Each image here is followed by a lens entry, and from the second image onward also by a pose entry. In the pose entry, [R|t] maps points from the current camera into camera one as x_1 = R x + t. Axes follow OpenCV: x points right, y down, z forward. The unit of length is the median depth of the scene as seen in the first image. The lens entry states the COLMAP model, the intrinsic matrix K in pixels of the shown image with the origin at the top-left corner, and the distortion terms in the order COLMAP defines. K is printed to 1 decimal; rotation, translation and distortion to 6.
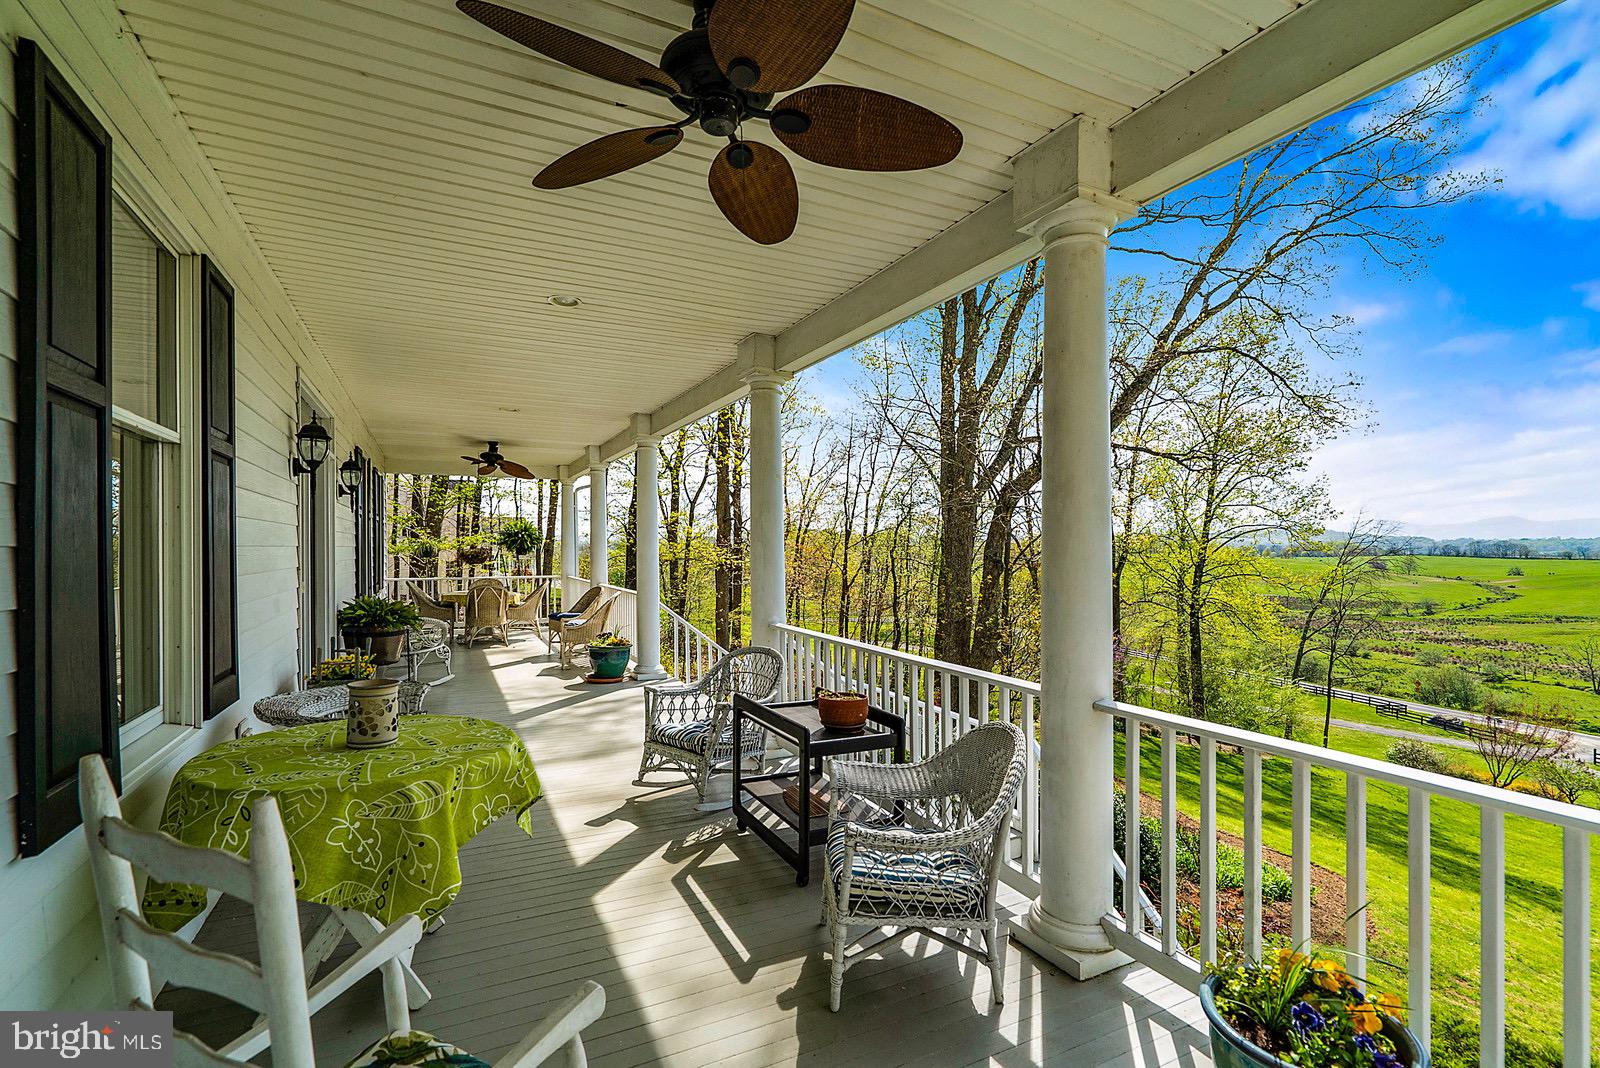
lens RADIAL K [[733.3, 0, 796.4], [0, 733.3, 560.4], [0, 0, 1]] dist [0.000084, 0.006497]
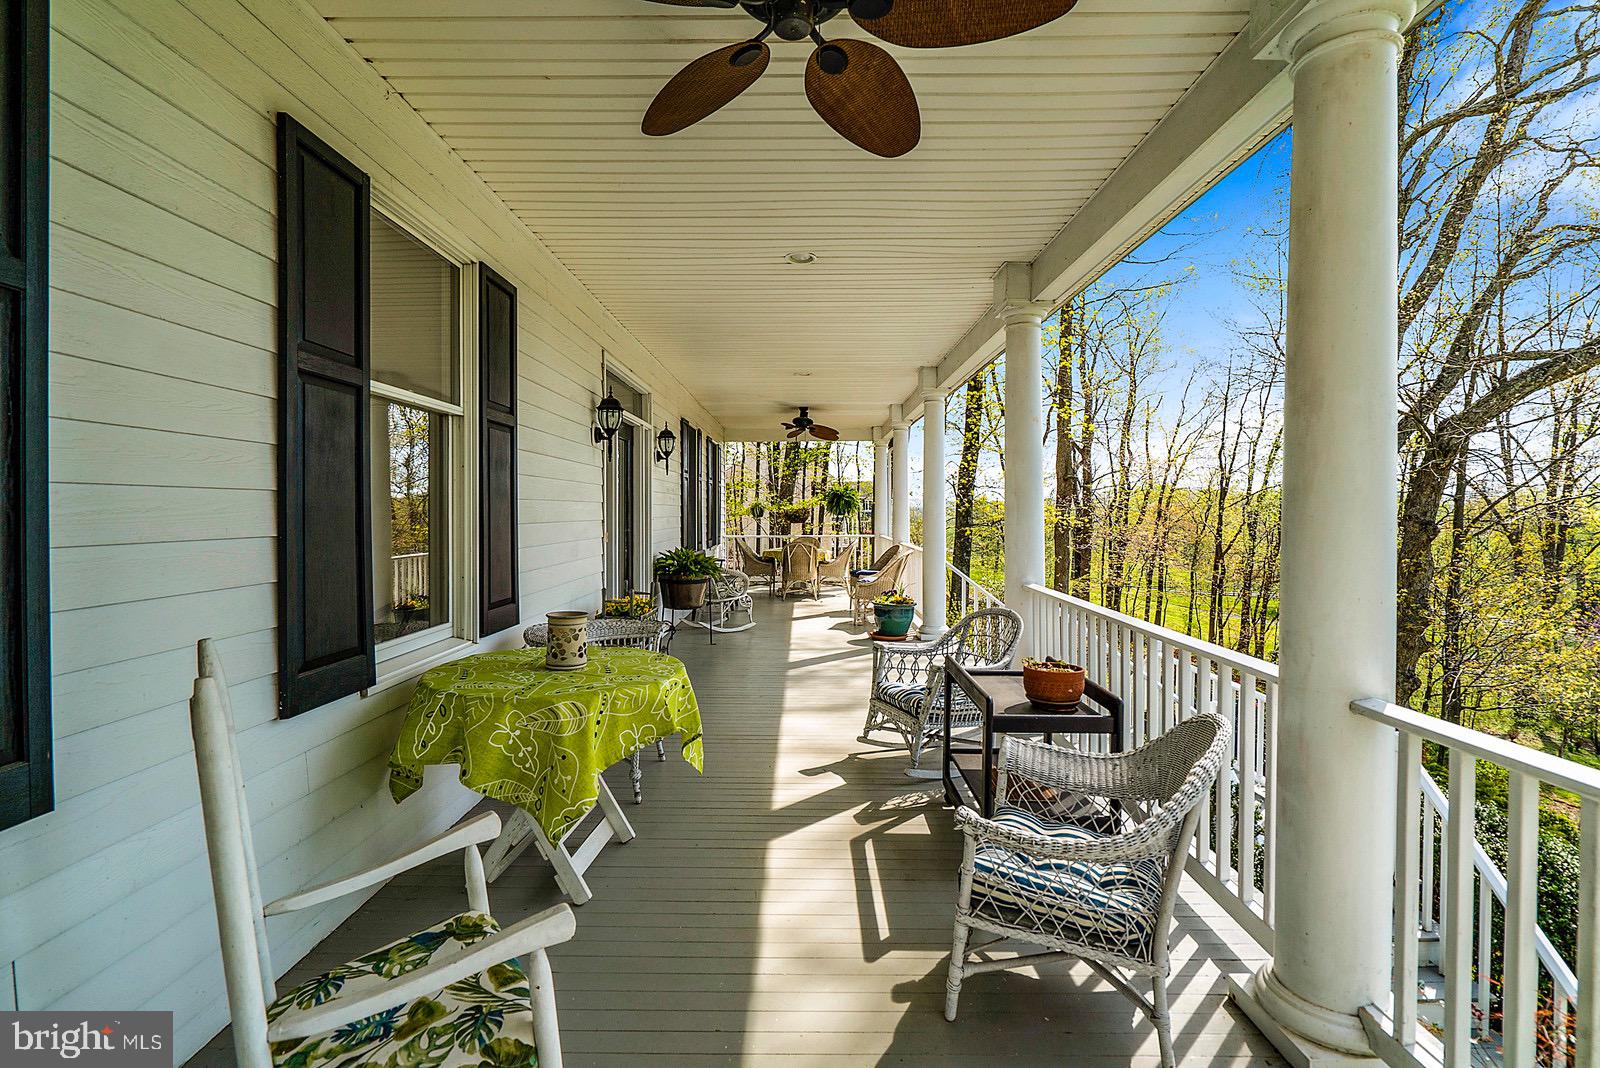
lens RADIAL K [[744.4, 0, 800.0], [0, 744.4, 534.0], [0, 0, 1]] dist [-0.000838, 0.005892]
pose [[0.894583, 0.008959, -0.446812, 0.193470], [-0.002869, 0.999894, 0.014305, 0.018492], [0.446892, -0.011515, 0.894514, 0.094834]]
